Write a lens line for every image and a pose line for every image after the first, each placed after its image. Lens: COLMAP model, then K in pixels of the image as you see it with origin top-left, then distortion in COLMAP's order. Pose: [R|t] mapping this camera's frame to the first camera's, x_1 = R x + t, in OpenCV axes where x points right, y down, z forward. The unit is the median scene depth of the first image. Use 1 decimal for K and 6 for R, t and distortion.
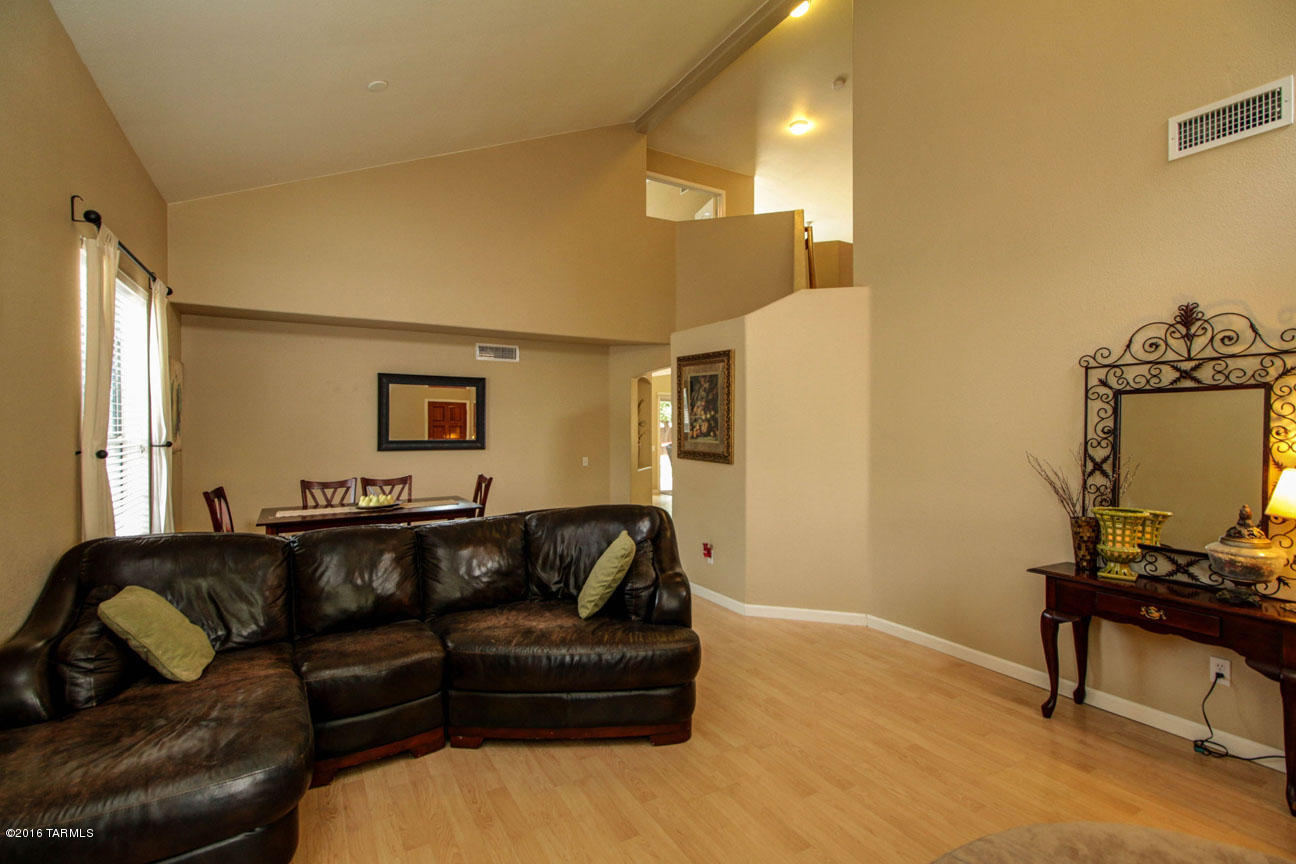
lens RADIAL K [[591.0, 0, 648.0], [0, 591.0, 432.0], [0, 0, 1]] dist [0.017327, -0.008604]
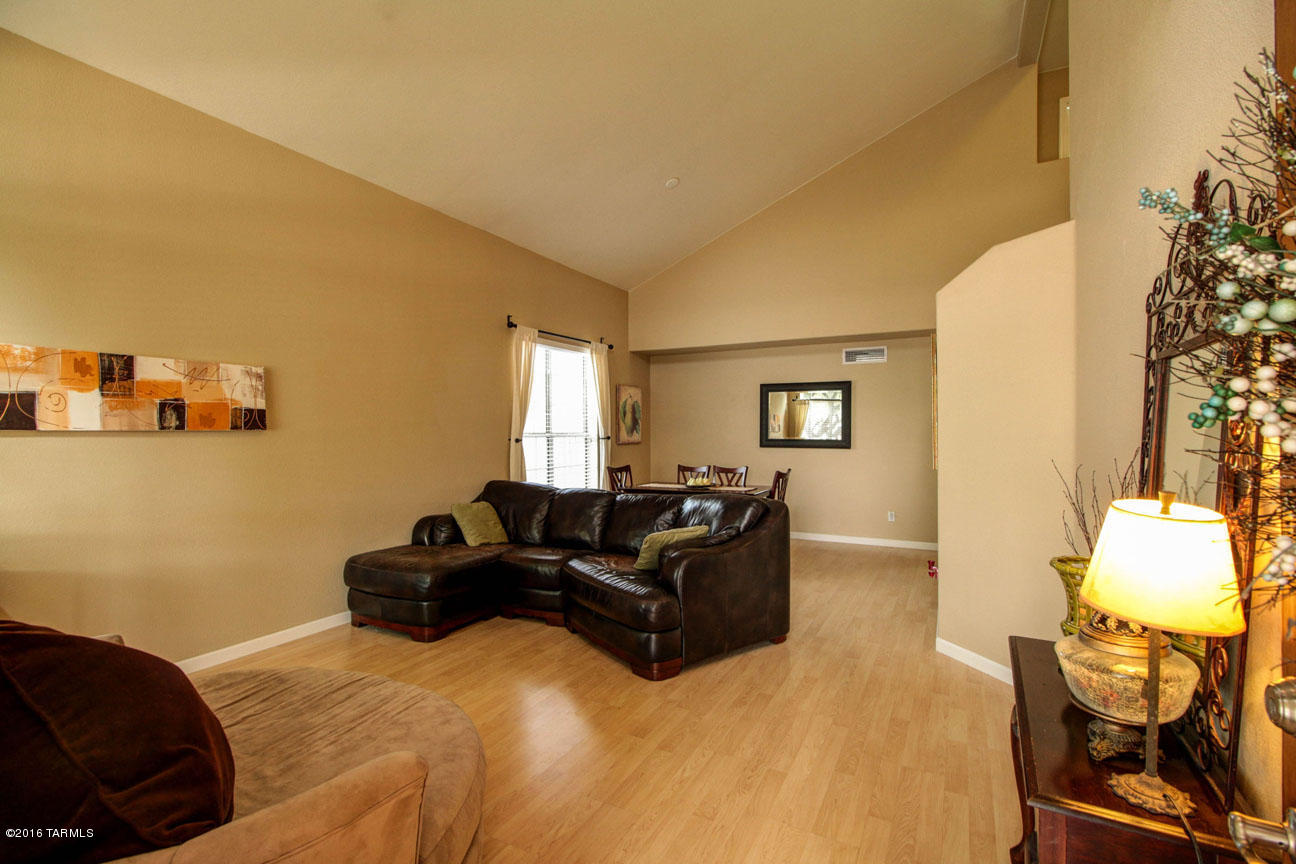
lens RADIAL K [[591.0, 0, 648.0], [0, 591.0, 432.0], [0, 0, 1]] dist [0.017327, -0.008604]
pose [[0.525437, 0.003338, -0.850826, 0.635579], [-0.006218, 0.999981, 0.000083, 0.003157], [0.850810, 0.005247, 0.525448, 0.197703]]
